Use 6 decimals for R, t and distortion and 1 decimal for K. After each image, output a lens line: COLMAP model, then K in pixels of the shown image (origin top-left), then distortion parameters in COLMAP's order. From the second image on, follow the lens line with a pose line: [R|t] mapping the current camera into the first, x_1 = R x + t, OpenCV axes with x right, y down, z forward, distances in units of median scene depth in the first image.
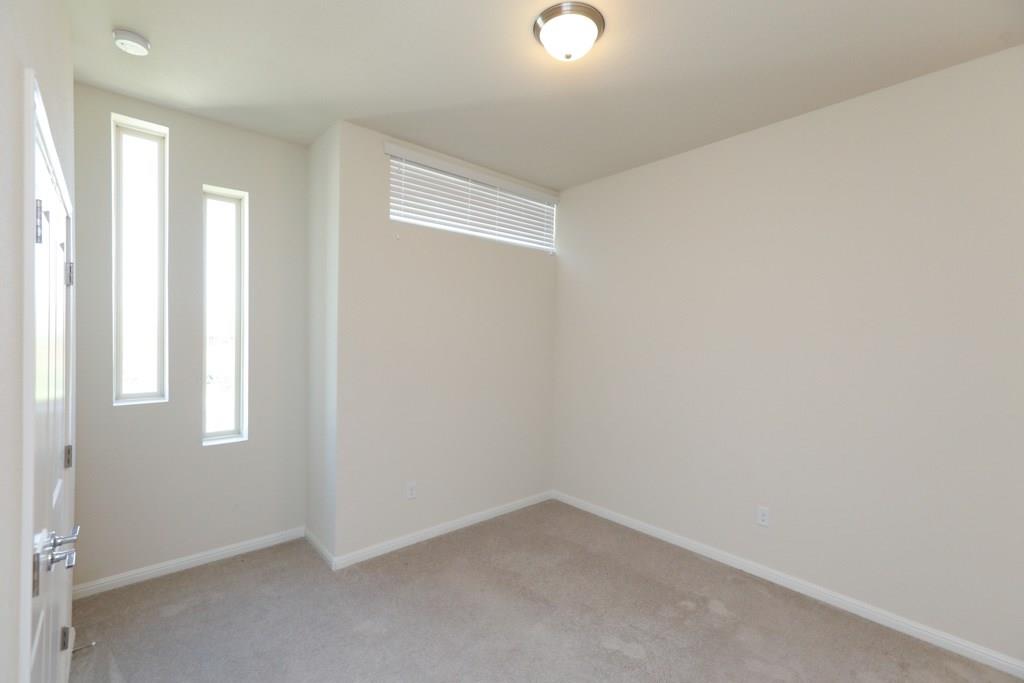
lens RADIAL K [[450.4, 0, 512.0], [0, 450.4, 341.5], [0, 0, 1]] dist [0.000096, 0.000291]
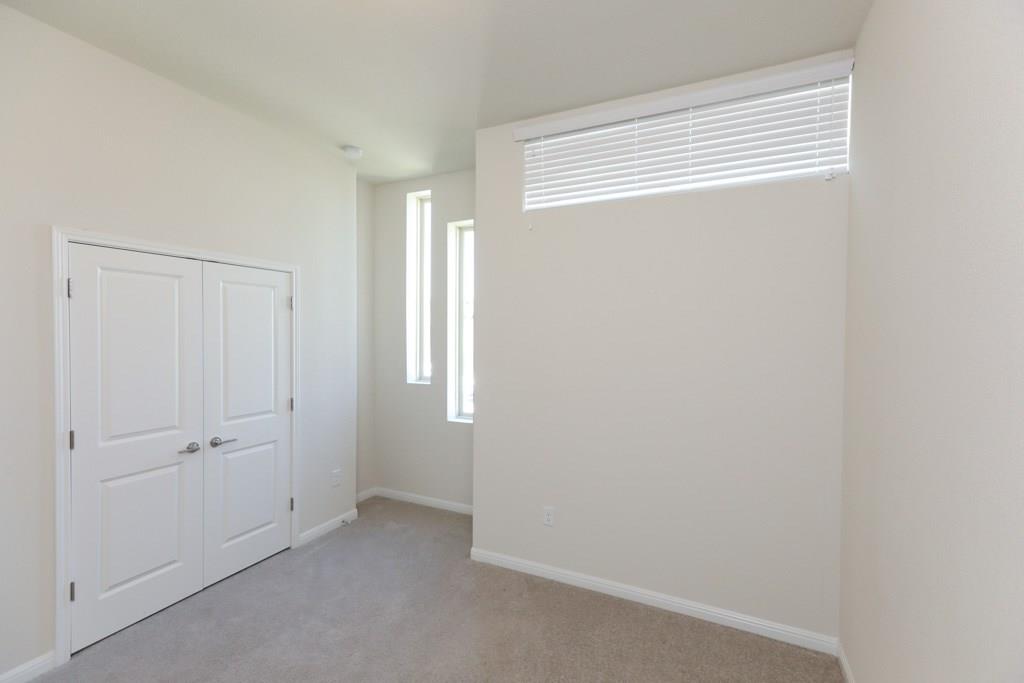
lens RADIAL K [[450.4, 0, 512.0], [0, 450.4, 341.5], [0, 0, 1]] dist [0.000096, 0.000291]
pose [[0.378730, 0.012771, -0.925419, 0.563720], [-0.011057, 0.999896, 0.009273, -0.012644], [0.925441, 0.006720, 0.378831, 0.621982]]
